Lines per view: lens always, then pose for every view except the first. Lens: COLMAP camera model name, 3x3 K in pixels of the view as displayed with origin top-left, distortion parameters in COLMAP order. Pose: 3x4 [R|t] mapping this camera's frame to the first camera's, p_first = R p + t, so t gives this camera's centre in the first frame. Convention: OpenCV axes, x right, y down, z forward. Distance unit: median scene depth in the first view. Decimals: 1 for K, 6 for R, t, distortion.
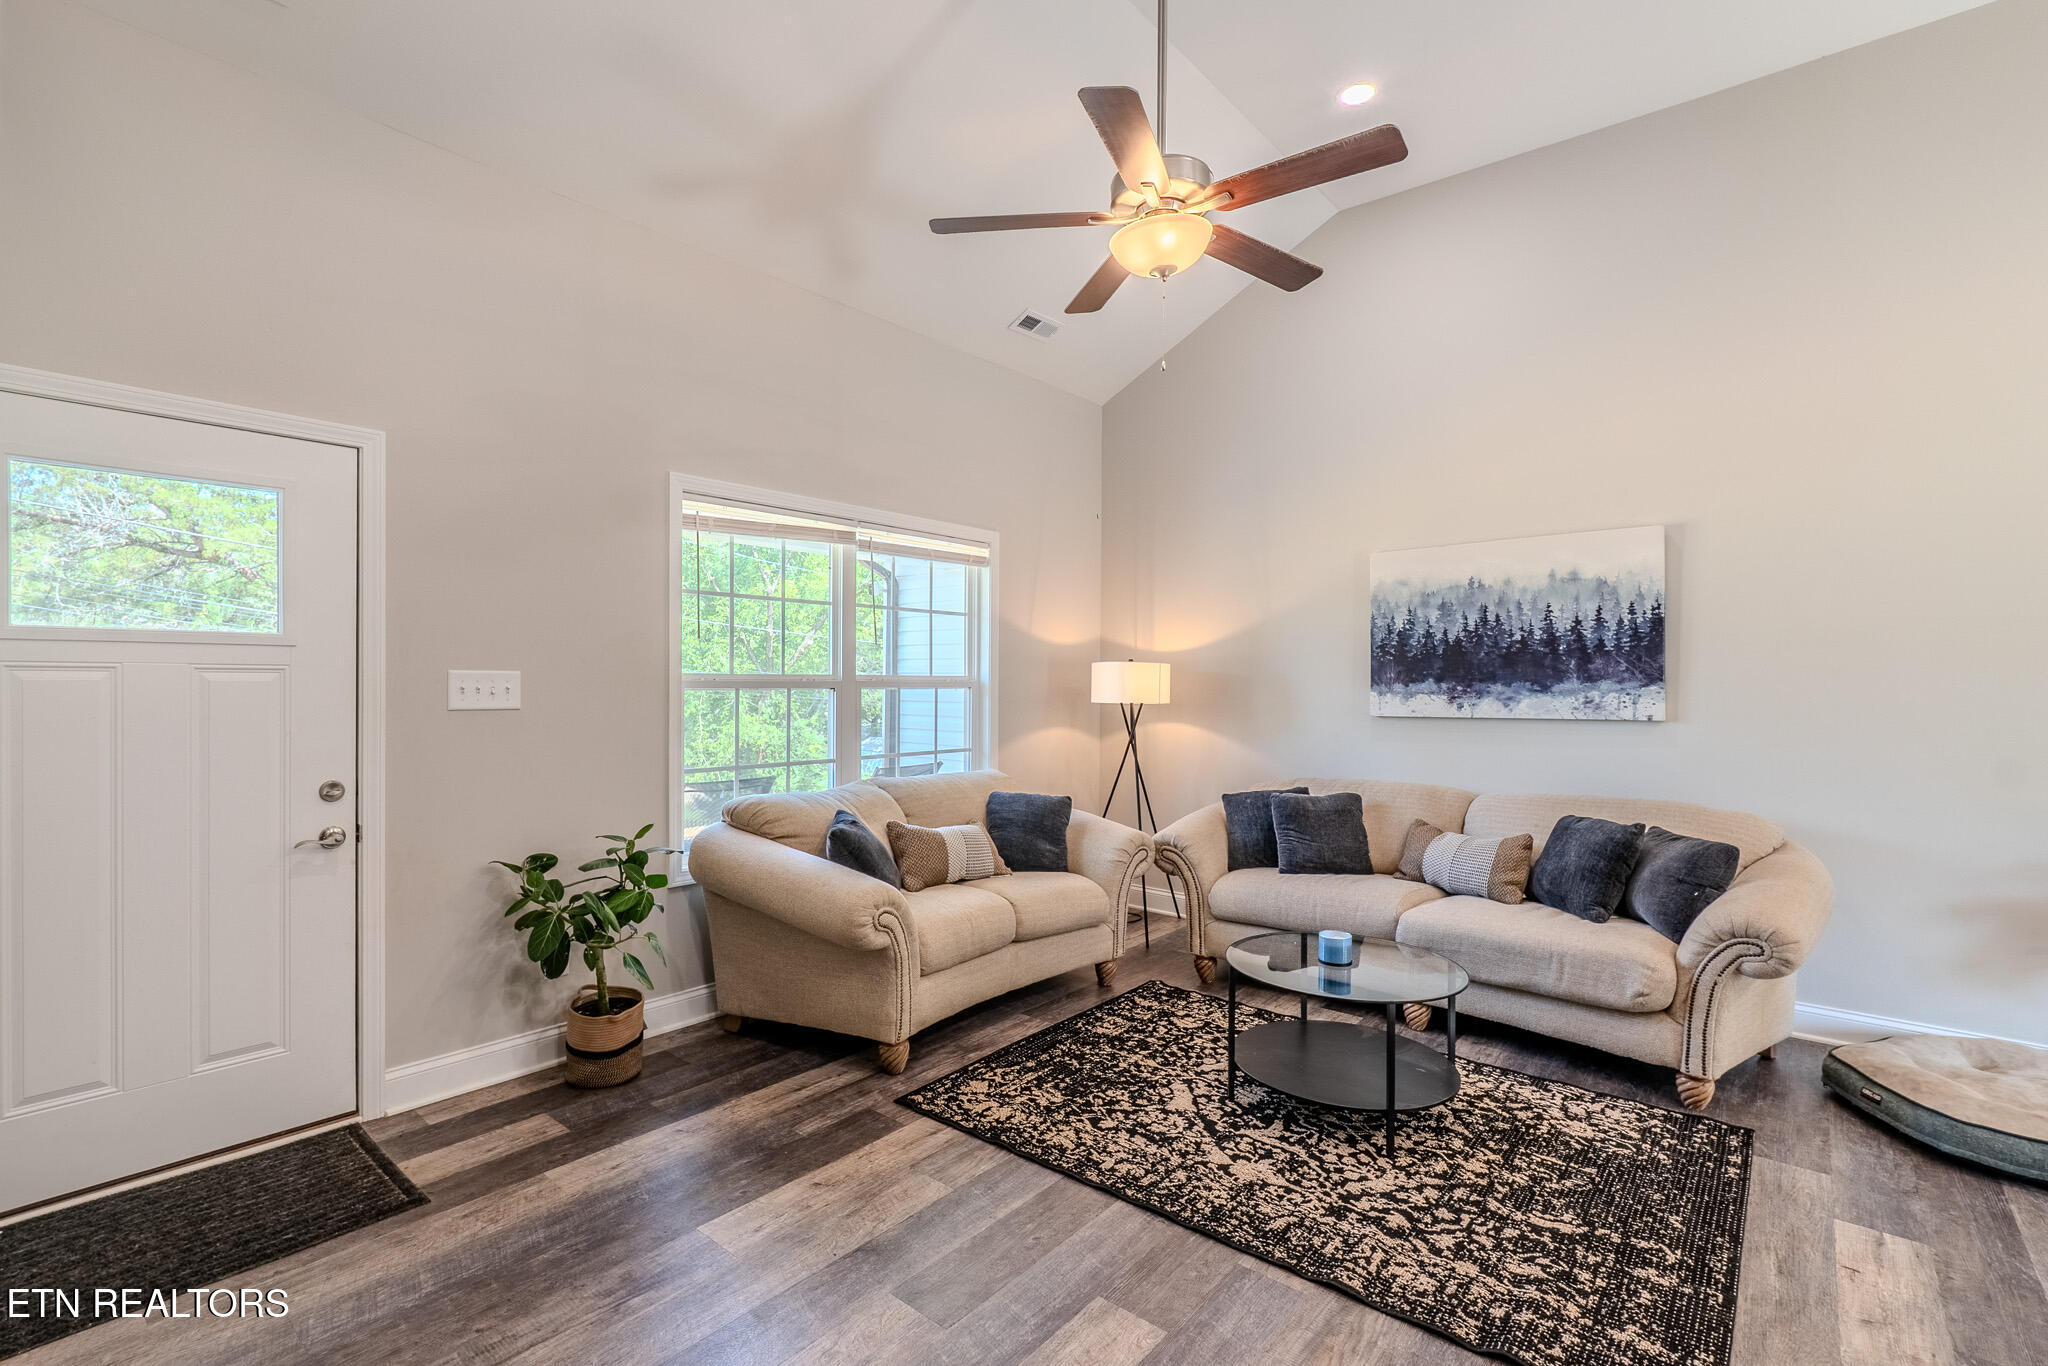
lens RADIAL K [[936.5, 0, 1024.0], [0, 936.5, 683.0], [0, 0, 1]] dist [-0.005825, -0.000257]
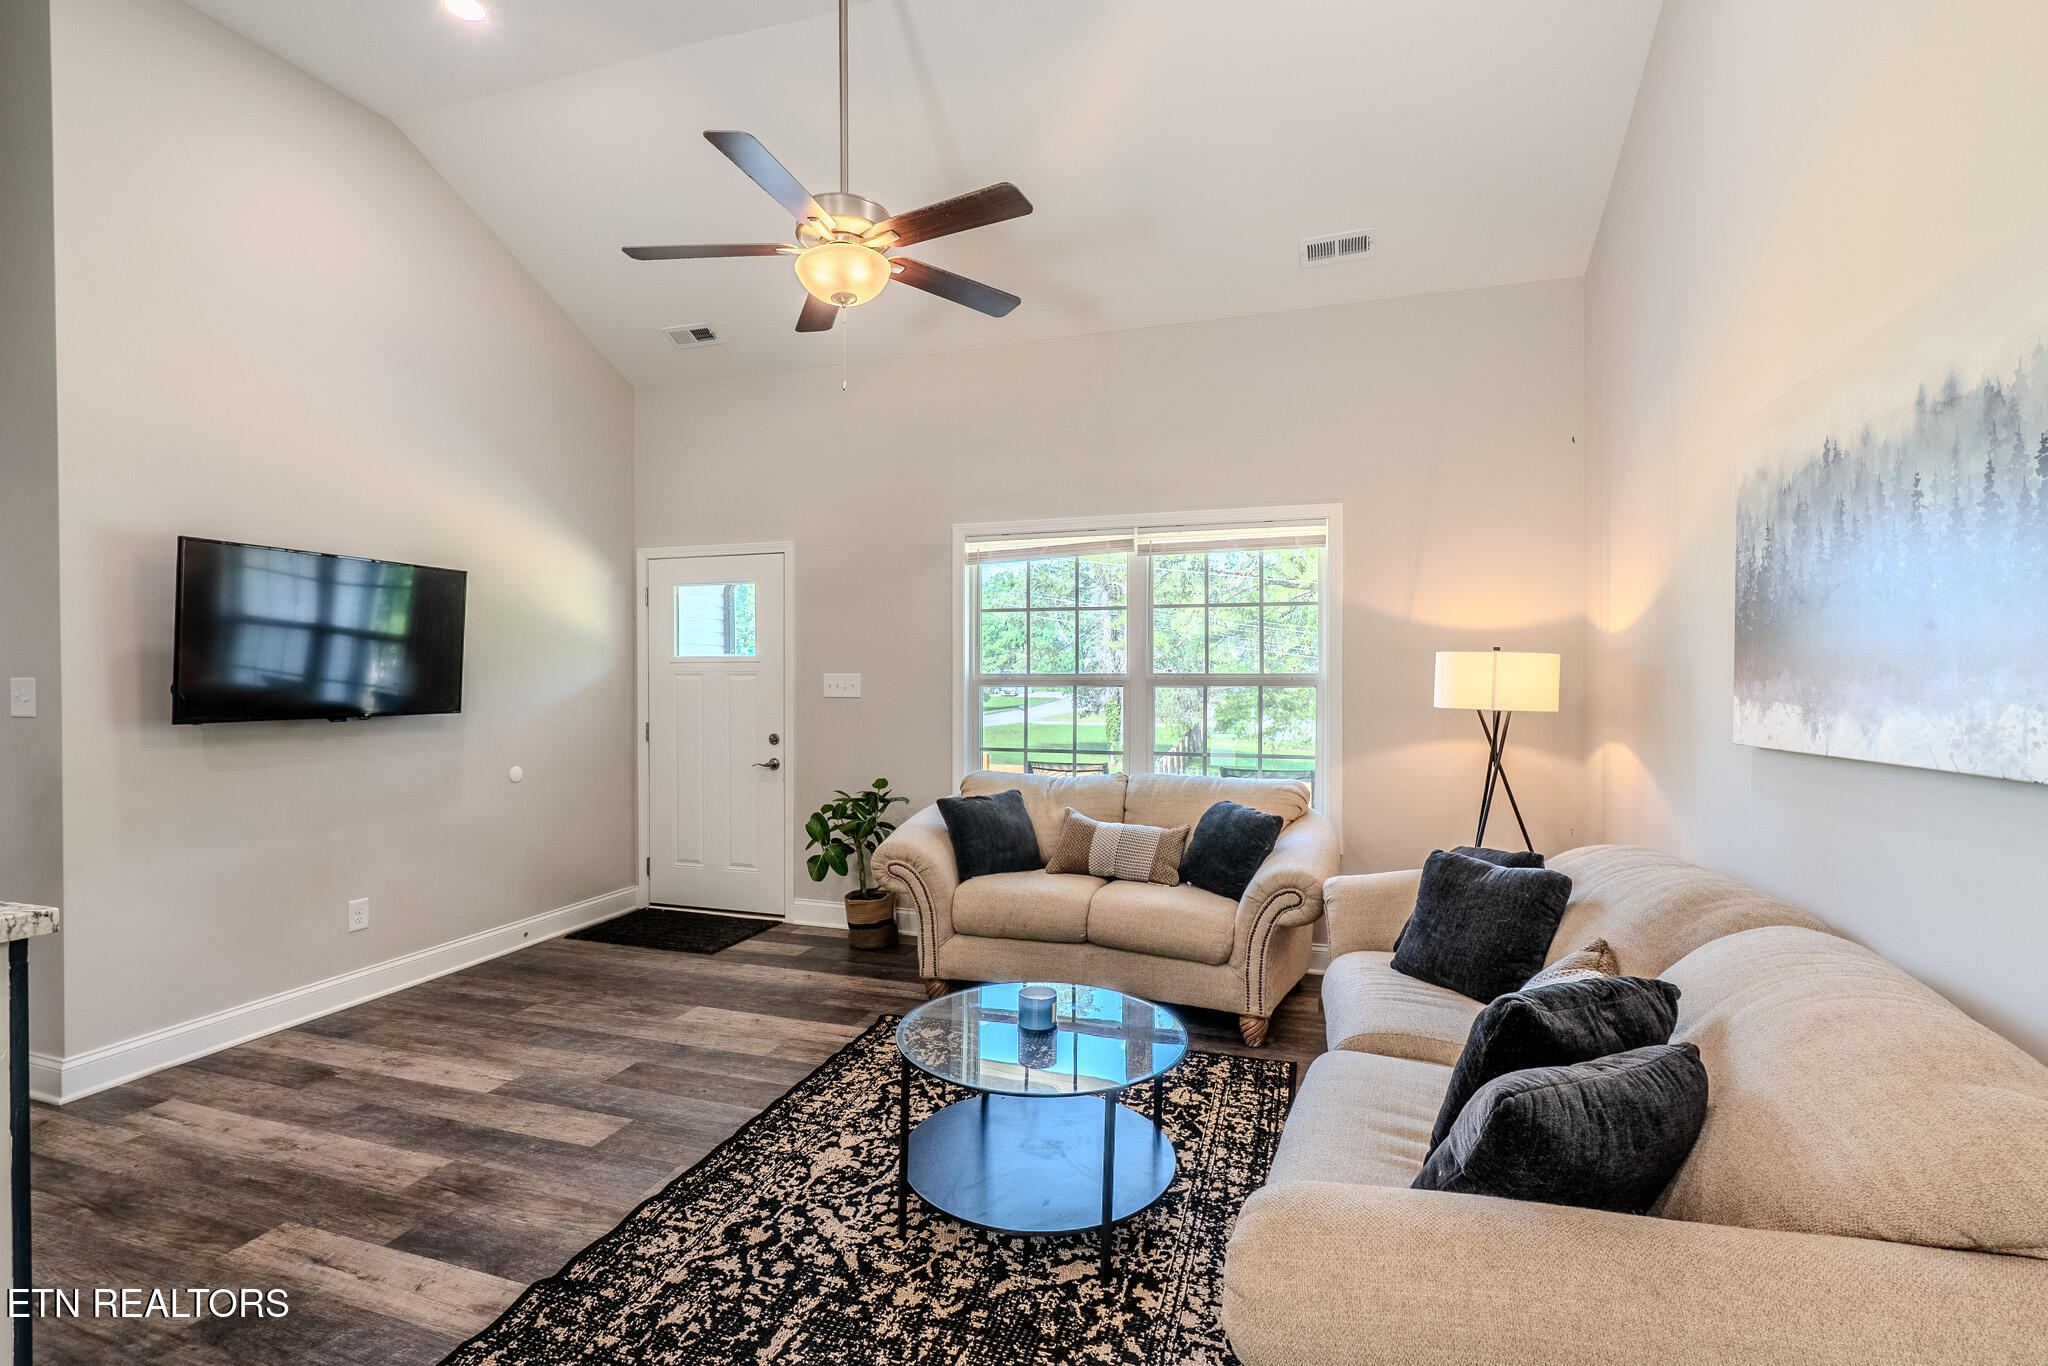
lens RADIAL K [[941.1, 0, 1013.7], [0, 941.1, 689.5], [0, 0, 1]] dist [-0.004695, -0.000533]
pose [[0.367681, 0.005472, -0.929936, 1.180496], [-0.002717, 0.999985, 0.004809, 0.006635], [0.929948, 0.000758, 0.367690, 0.753883]]
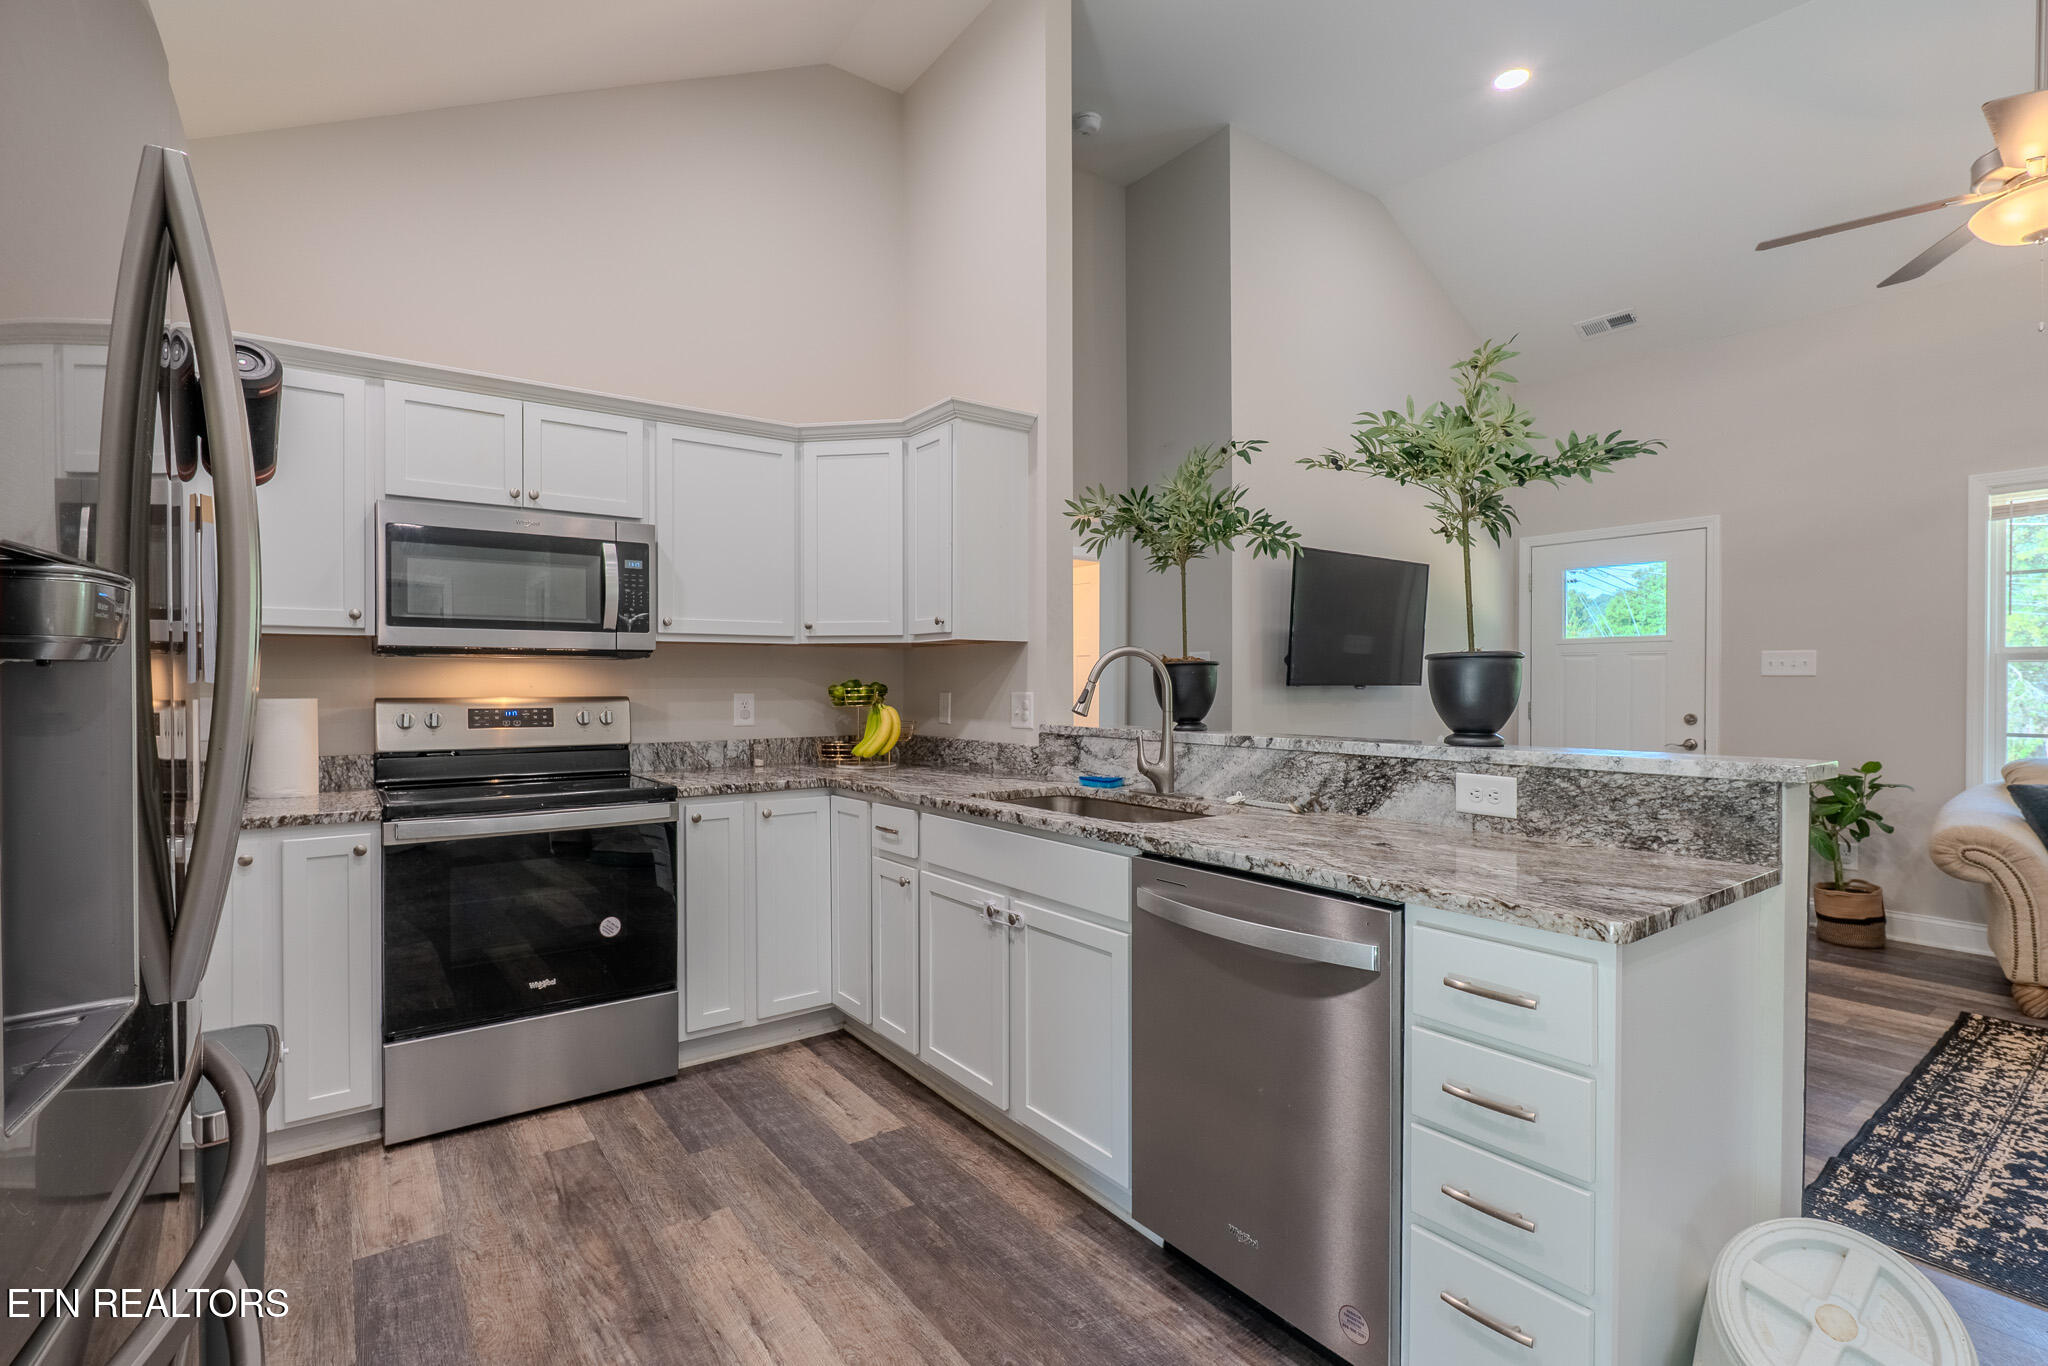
lens RADIAL K [[941.1, 0, 1013.7], [0, 941.1, 689.5], [0, 0, 1]] dist [-0.004695, -0.000533]
pose [[-0.235588, 0.003347, -0.971847, 1.351701], [-0.007675, 0.999956, 0.005305, 0.058408], [0.971823, 0.008709, -0.235552, 0.145718]]
